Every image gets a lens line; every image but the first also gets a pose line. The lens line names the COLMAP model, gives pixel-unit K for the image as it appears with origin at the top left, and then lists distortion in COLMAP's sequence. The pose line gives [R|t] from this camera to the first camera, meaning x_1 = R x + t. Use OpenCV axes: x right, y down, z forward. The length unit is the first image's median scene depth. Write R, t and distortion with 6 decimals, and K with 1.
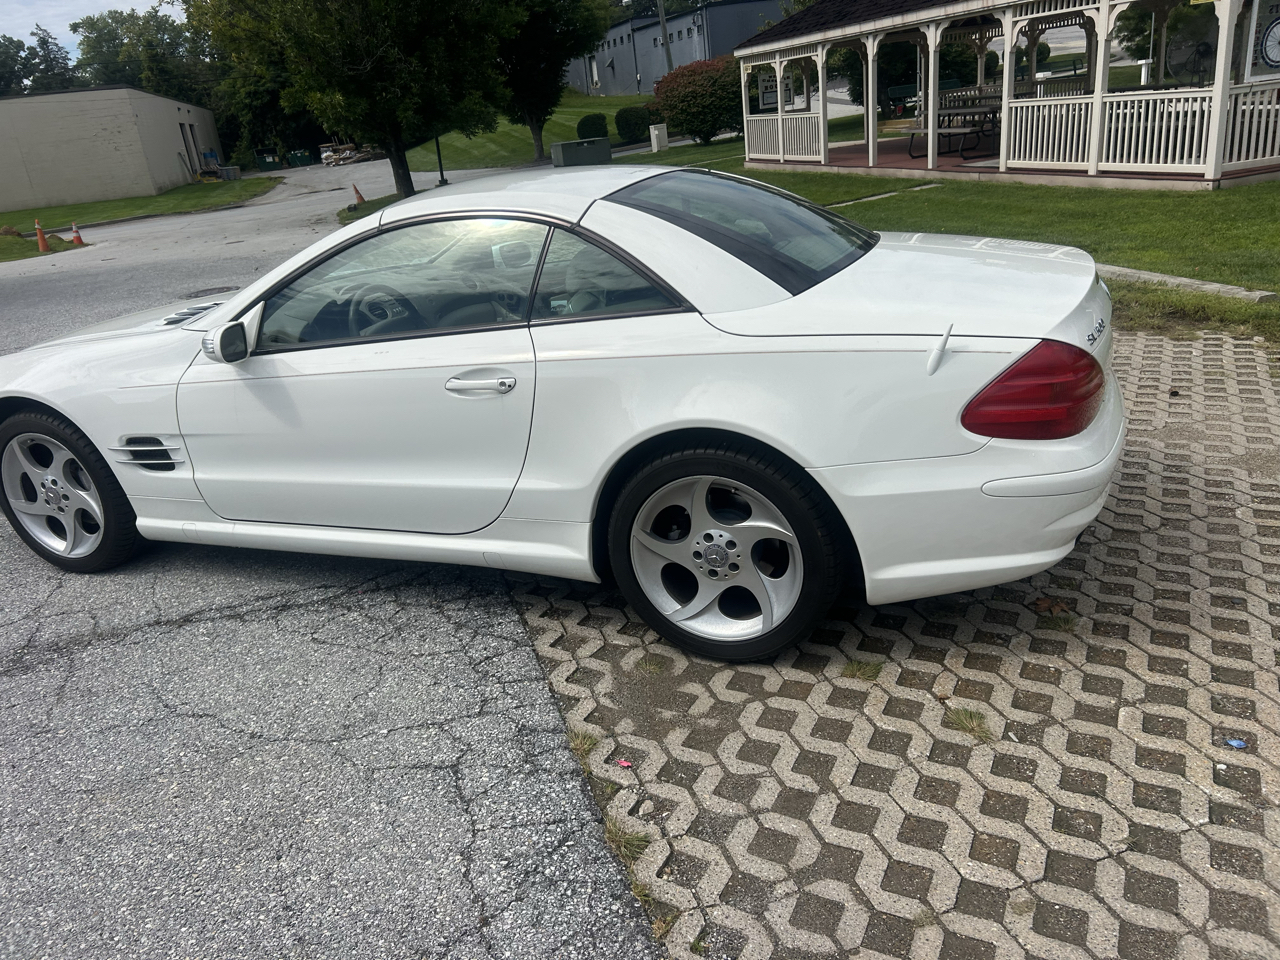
lens RADIAL K [[971.7, 0, 631.4], [0, 971.7, 496.2], [0, 0, 1]] dist [0.045840, -0.049137]
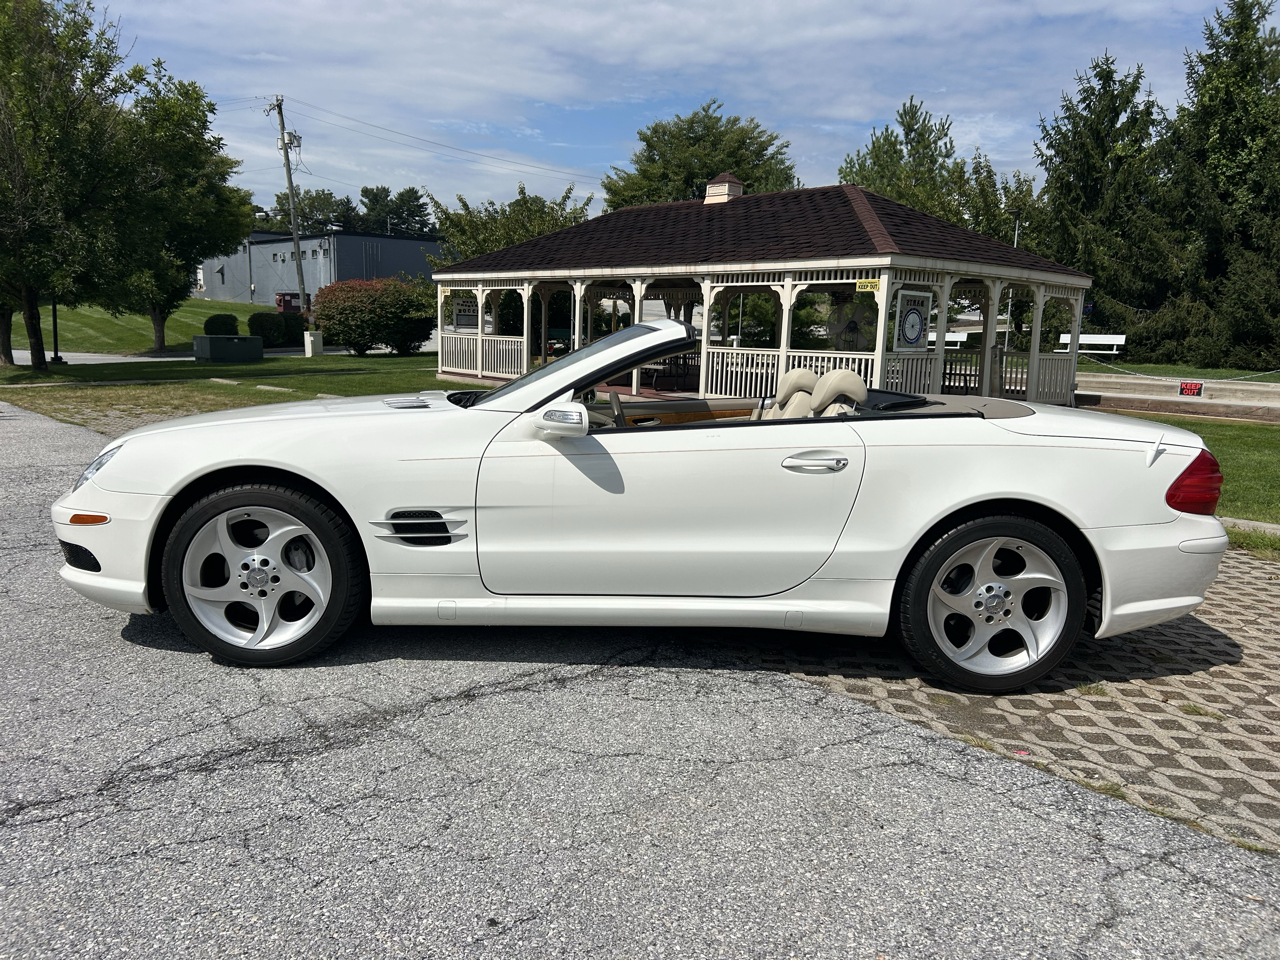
lens RADIAL K [[971.7, 0, 649.8], [0, 971.7, 501.5], [0, 0, 1]] dist [0.045840, -0.049137]
pose [[0.903039, 0.057647, 0.425673, -0.718197], [0.037410, 0.976635, -0.211625, 0.151216], [-0.427927, 0.207030, 0.879783, 0.028407]]
